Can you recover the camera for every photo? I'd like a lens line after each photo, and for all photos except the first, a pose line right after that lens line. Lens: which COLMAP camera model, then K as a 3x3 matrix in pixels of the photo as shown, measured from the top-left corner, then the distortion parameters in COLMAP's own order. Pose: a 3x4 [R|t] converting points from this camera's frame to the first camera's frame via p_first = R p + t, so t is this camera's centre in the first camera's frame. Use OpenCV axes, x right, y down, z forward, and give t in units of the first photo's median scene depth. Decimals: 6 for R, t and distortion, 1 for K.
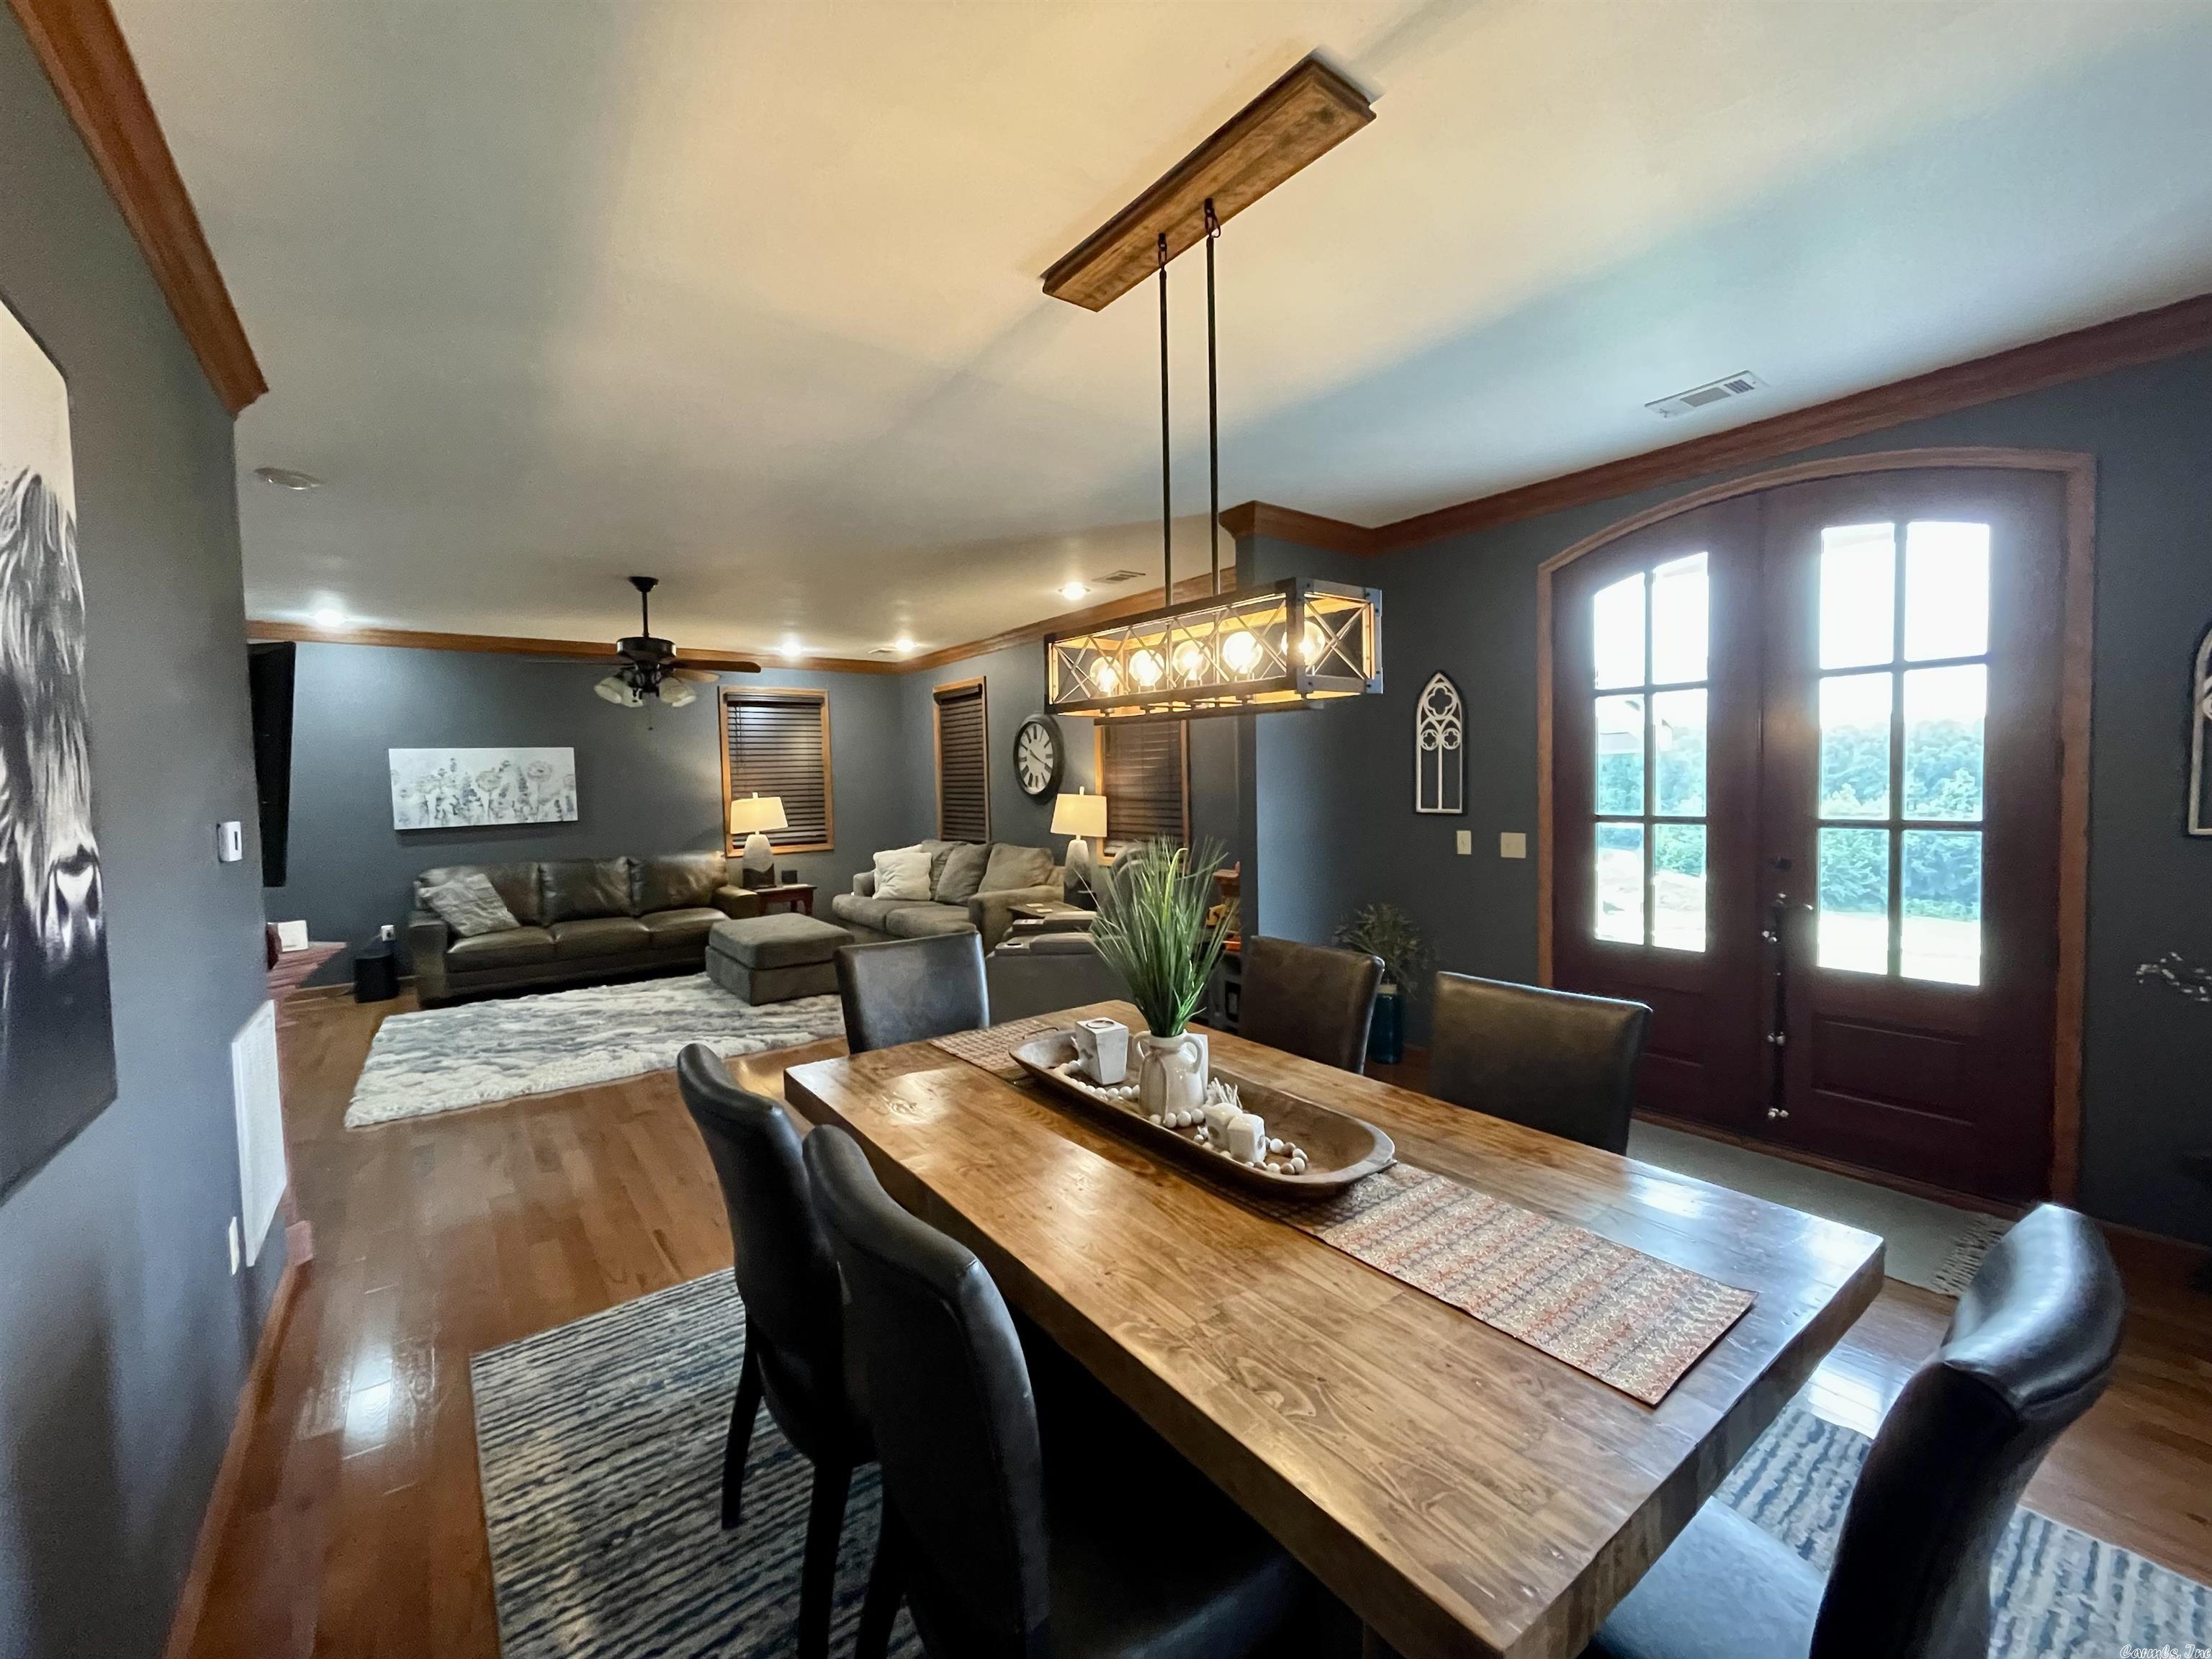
lens RADIAL K [[895.9, 0, 1103.0], [0, 895.9, 830.6], [0, 0, 1]] dist [-0.007370, 0.001620]
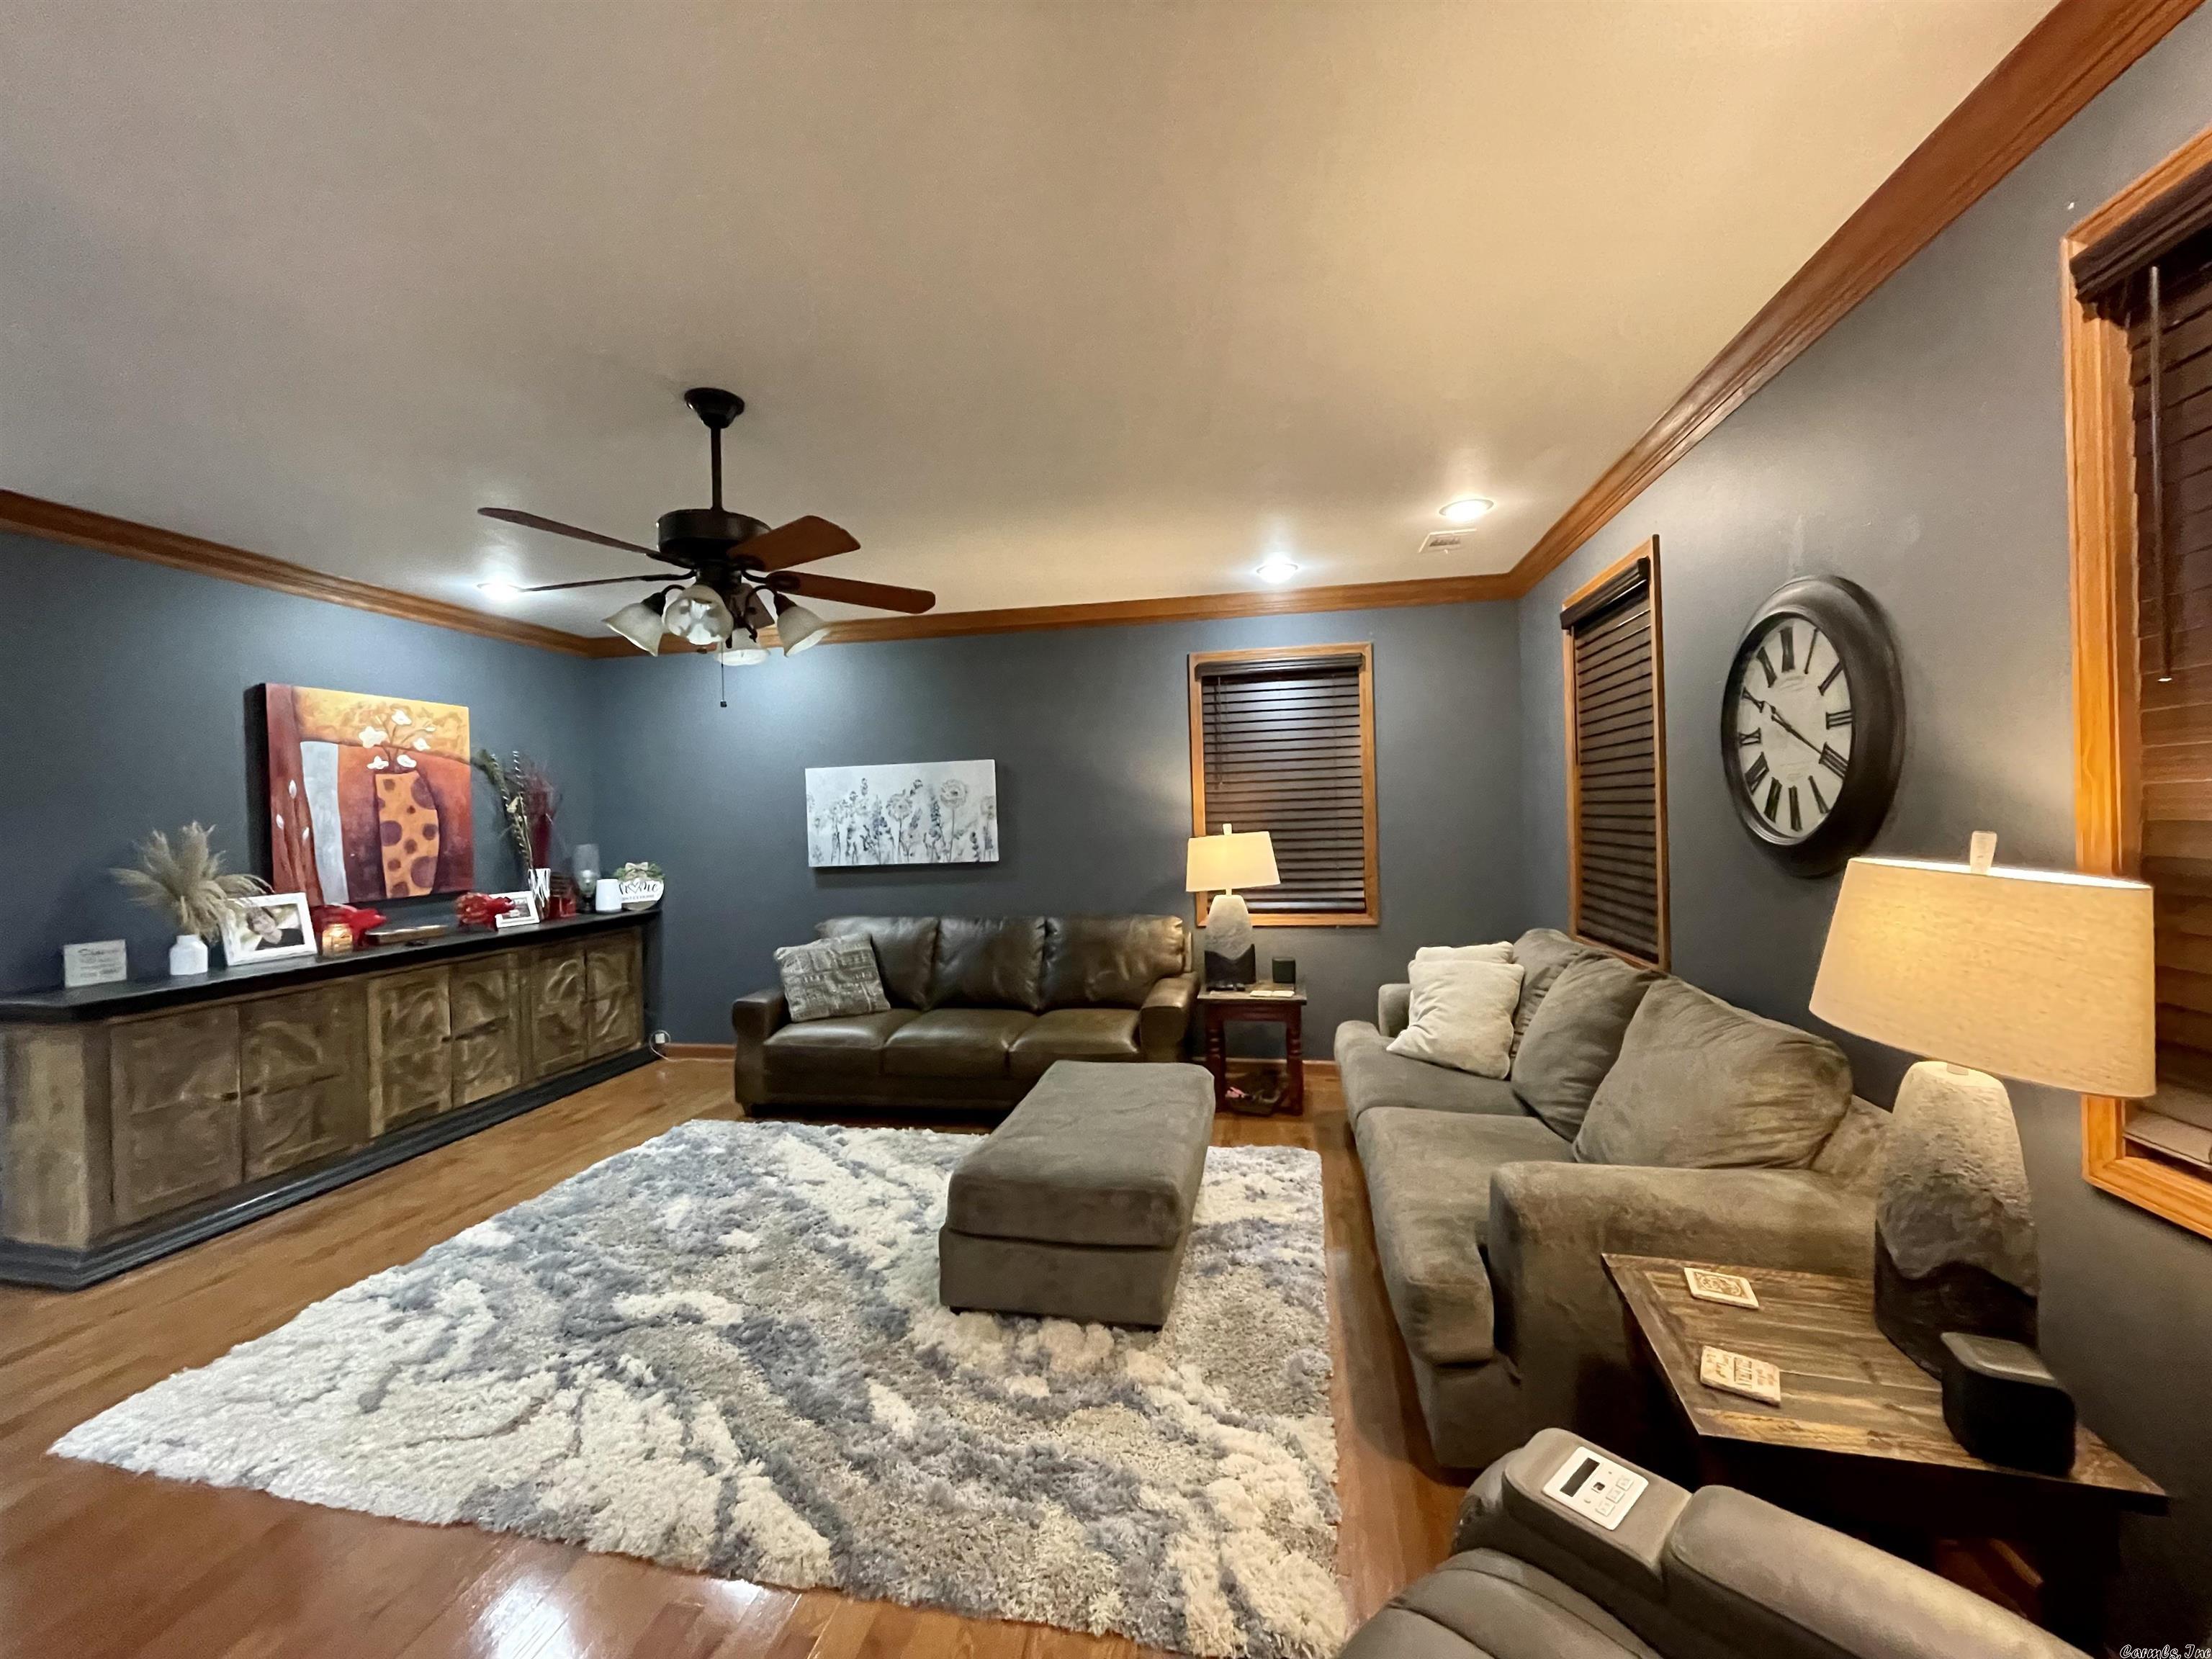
lens RADIAL K [[895.9, 0, 1103.6], [0, 895.9, 818.8], [0, 0, 1]] dist [-0.007370, 0.001620]
pose [[0.676157, 0.007189, -0.736722, -0.006834], [-0.033359, 0.999226, -0.020865, -0.034784], [0.736002, 0.038684, 0.675874, 0.603315]]
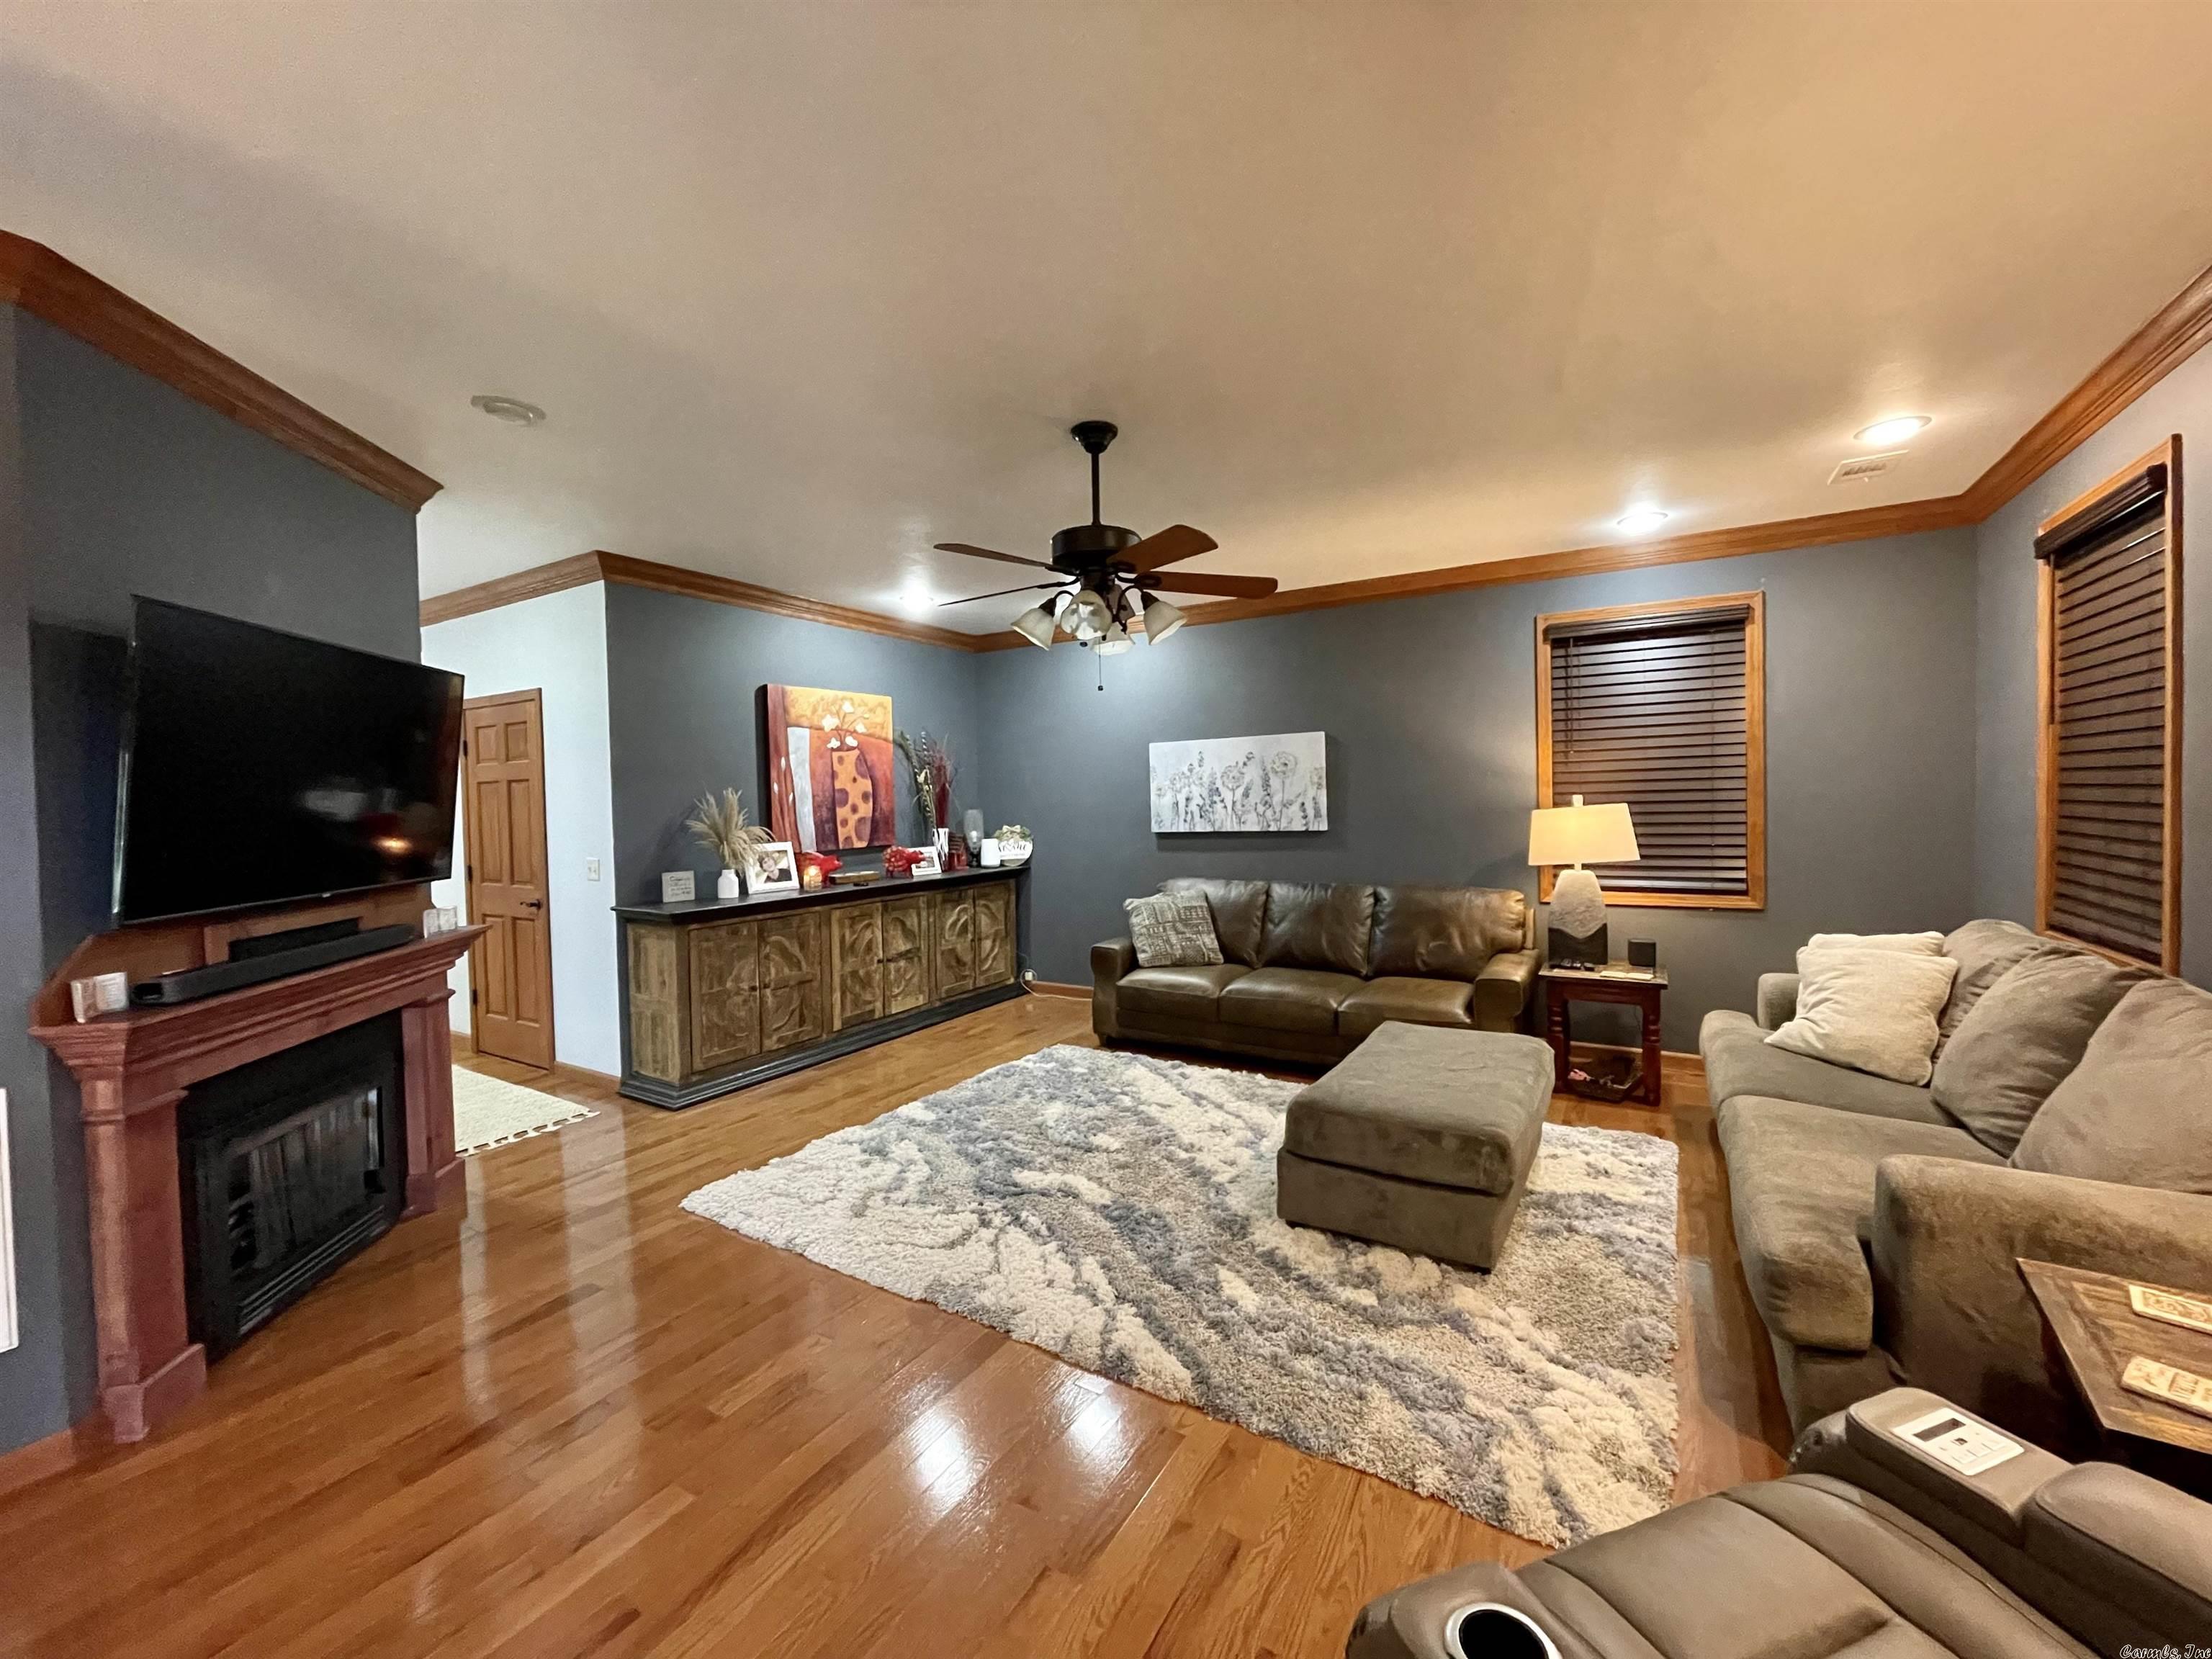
lens RADIAL K [[895.9, 0, 1097.3], [0, 895.9, 822.2], [0, 0, 1]] dist [-0.007370, 0.001620]
pose [[0.373218, 0.039572, -0.926899, 0.023158], [-0.042985, 0.998755, 0.025331, -0.030038], [0.926747, 0.030389, 0.374454, 0.573057]]
